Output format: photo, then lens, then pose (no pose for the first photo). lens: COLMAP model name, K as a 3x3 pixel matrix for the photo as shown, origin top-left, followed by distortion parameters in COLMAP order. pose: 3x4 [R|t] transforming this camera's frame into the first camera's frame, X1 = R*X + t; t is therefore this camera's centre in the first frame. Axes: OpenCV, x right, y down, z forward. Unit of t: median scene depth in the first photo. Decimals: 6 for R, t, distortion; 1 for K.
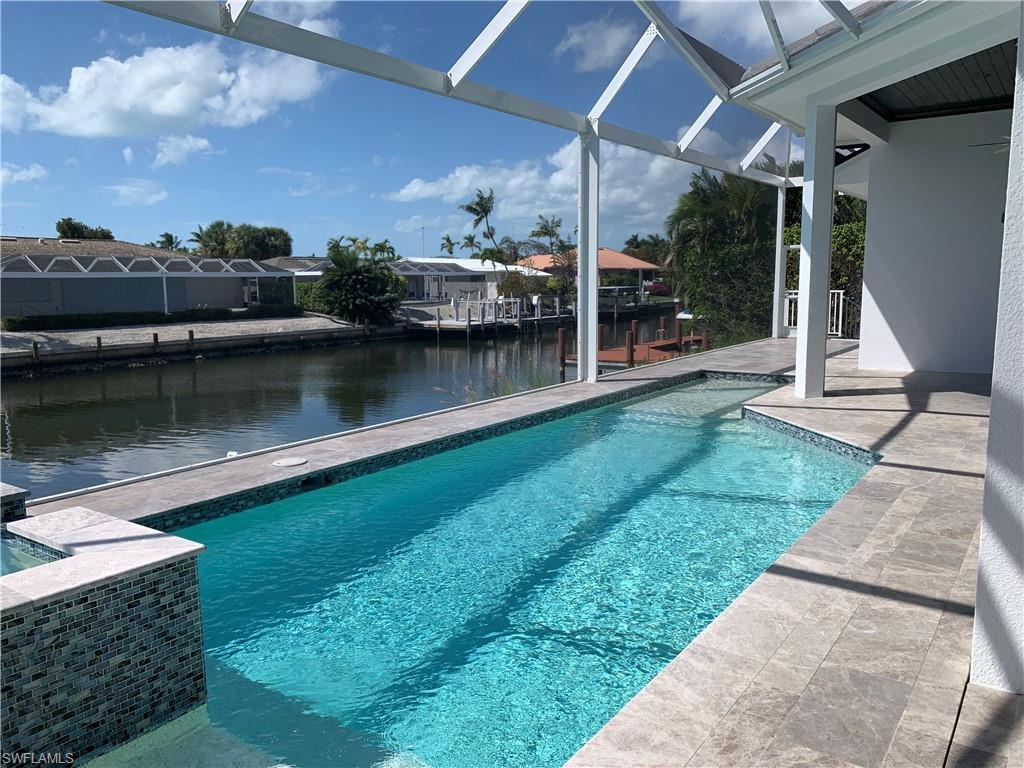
lens RADIAL K [[788.1, 0, 506.0], [0, 788.1, 388.9], [0, 0, 1]] dist [0.009592, -0.003760]
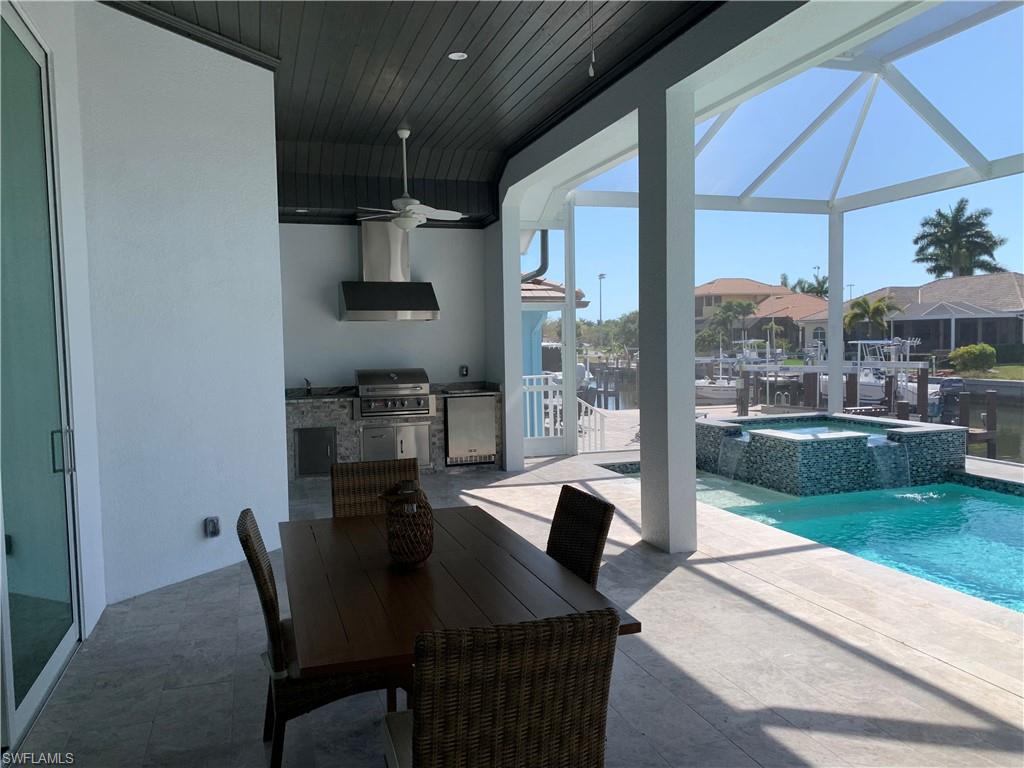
lens RADIAL K [[788.1, 0, 506.0], [0, 788.1, 388.9], [0, 0, 1]] dist [0.009592, -0.003760]
pose [[-0.596360, 0.068207, -0.799814, 0.244299], [-0.091115, 0.984192, 0.151869, -0.030648], [0.797529, 0.163444, -0.580718, 0.175628]]
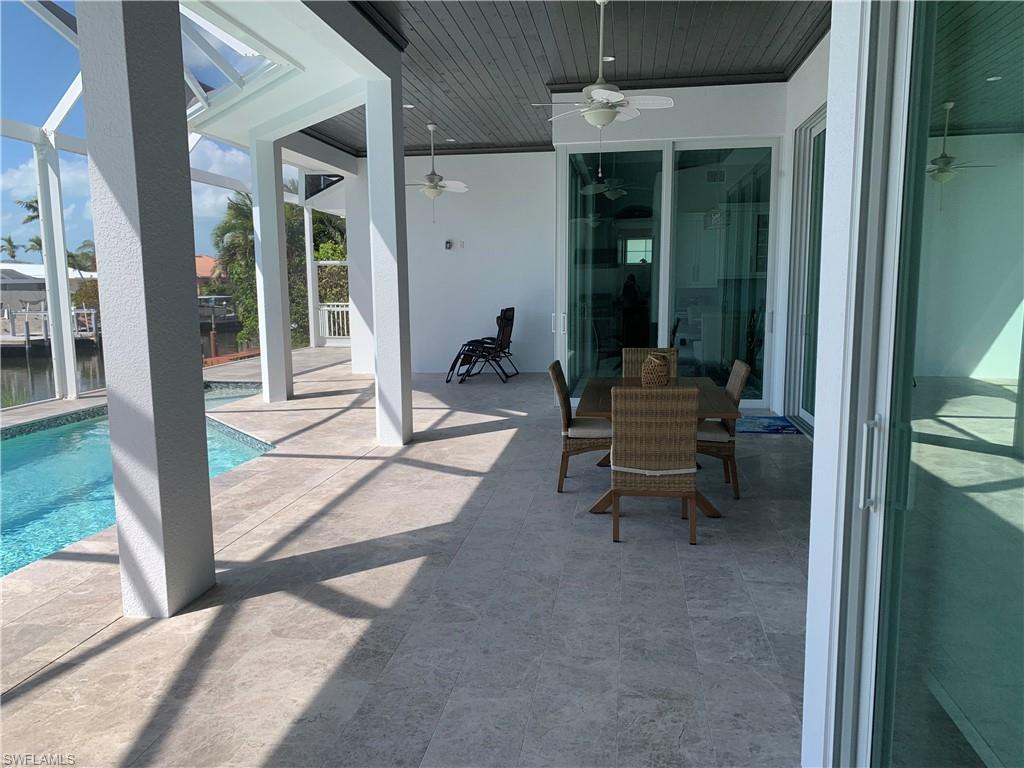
lens RADIAL K [[788.1, 0, 506.0], [0, 788.1, 388.9], [0, 0, 1]] dist [0.009592, -0.003760]
pose [[0.890359, -0.055360, 0.451880, 0.054851], [0.060190, 0.998180, 0.003693, 0.002716], [-0.451262, 0.023911, 0.892071, -0.043498]]
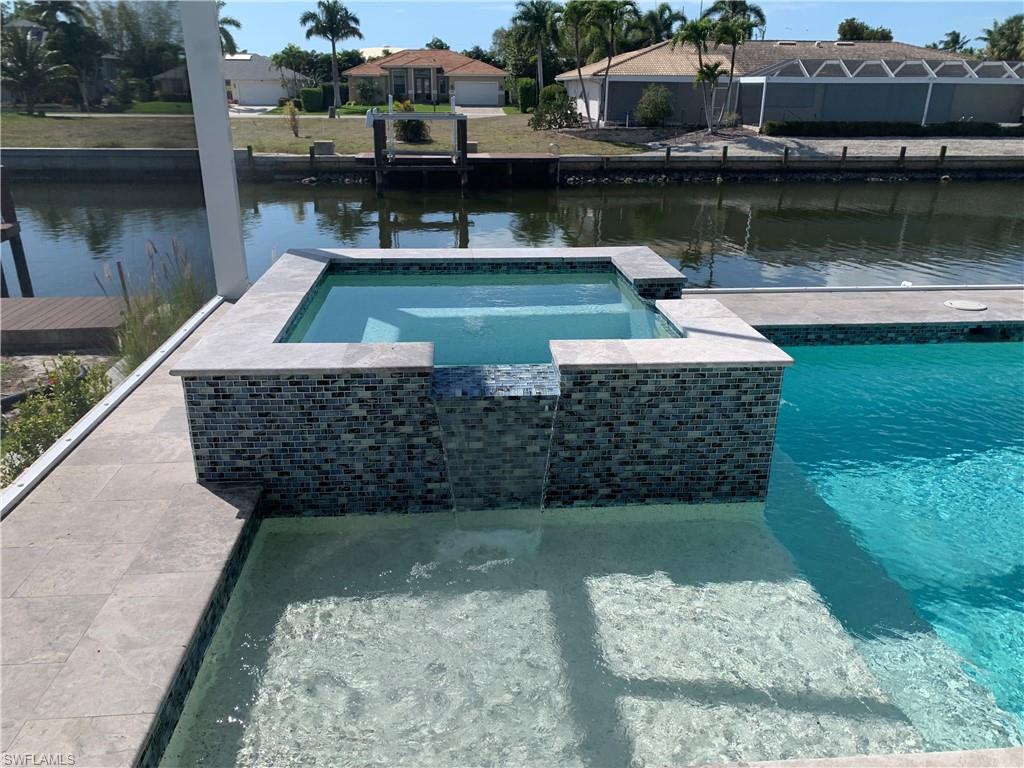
lens RADIAL K [[788.1, 0, 506.0], [0, 788.1, 388.9], [0, 0, 1]] dist [0.009592, -0.003760]
pose [[0.638268, 0.289338, -0.713371, 0.012157], [-0.120546, 0.952812, 0.278598, -0.000604], [0.760318, -0.091826, 0.643028, 0.005590]]
